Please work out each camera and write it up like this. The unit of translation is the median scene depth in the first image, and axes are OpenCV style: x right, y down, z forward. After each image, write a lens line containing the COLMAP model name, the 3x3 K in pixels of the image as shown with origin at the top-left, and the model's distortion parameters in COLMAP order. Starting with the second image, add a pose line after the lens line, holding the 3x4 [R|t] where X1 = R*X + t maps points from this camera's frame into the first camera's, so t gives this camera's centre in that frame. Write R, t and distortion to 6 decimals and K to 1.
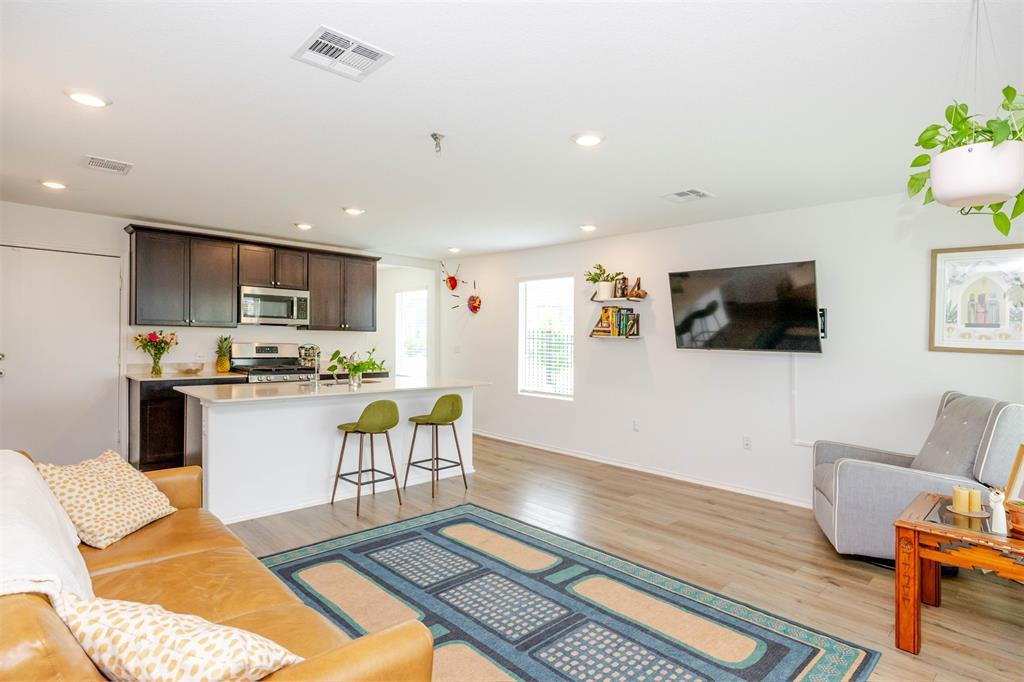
lens RADIAL K [[513.7, 0, 506.6], [0, 513.7, 339.2], [0, 0, 1]] dist [-0.004966, -0.000617]
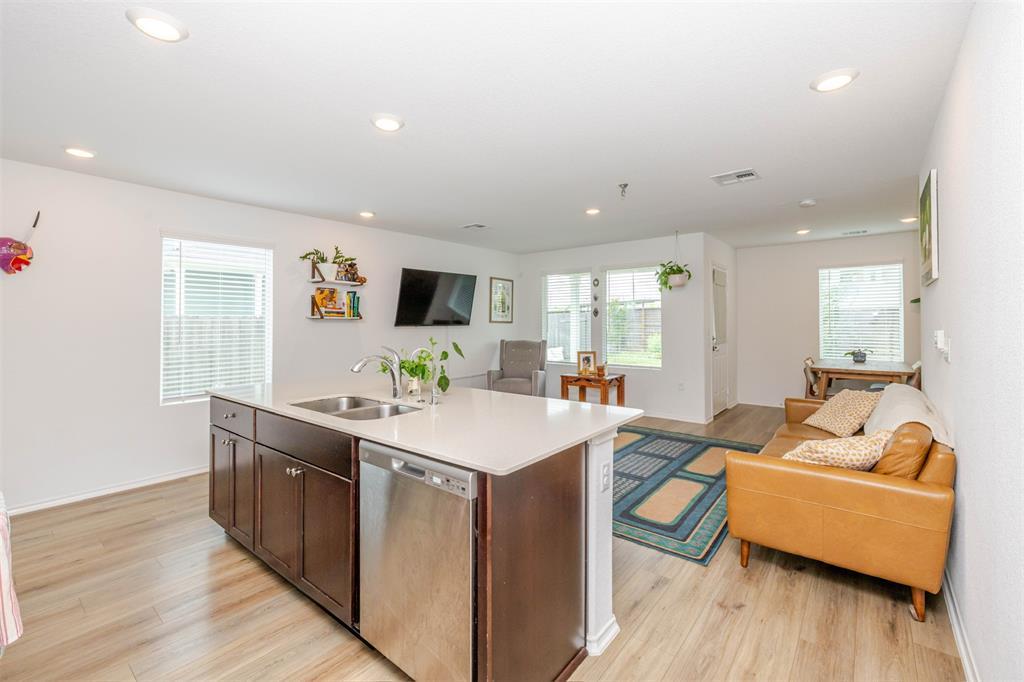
lens RADIAL K [[432.6, 0, 510.1], [0, 432.6, 314.2], [0, 0, 1]] dist [0.000119, 0.000009]
pose [[-0.121882, -0.003678, 0.992538, -1.013898], [0.002412, 0.999989, 0.004002, -0.021705], [-0.992542, 0.002882, -0.121872, 1.116371]]
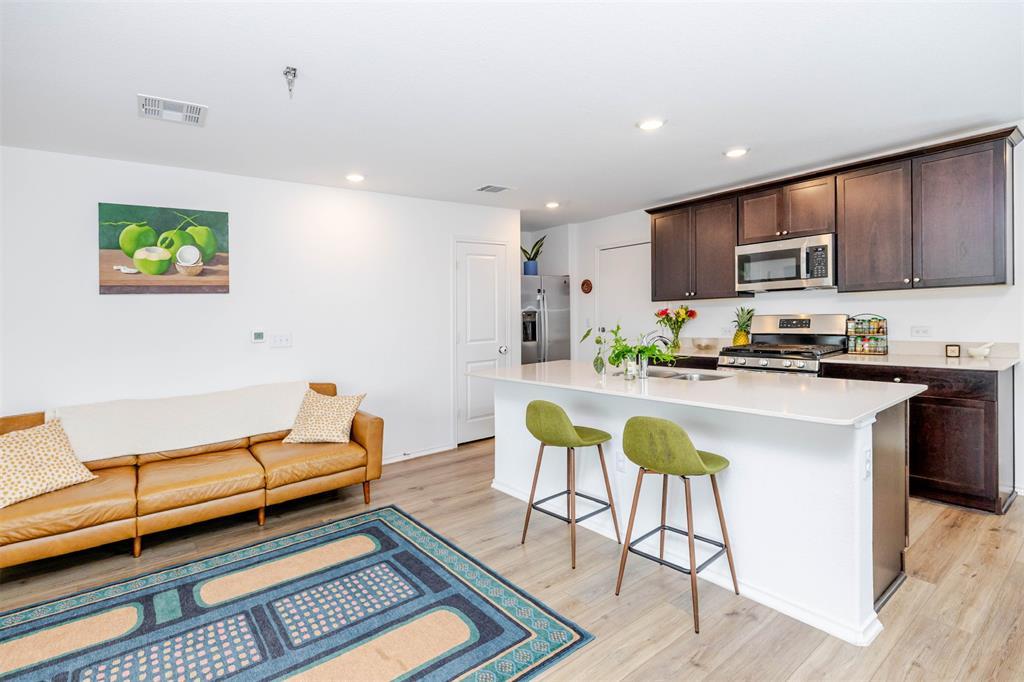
lens RADIAL K [[494.3, 0, 509.4], [0, 494.3, 316.1], [0, 0, 1]] dist [-0.002456, 0.000274]
pose [[-0.103180, -0.011264, -0.994599, 0.462137], [0.032096, 0.999377, -0.014648, 0.011814], [0.994145, -0.033434, -0.102754, 1.084060]]
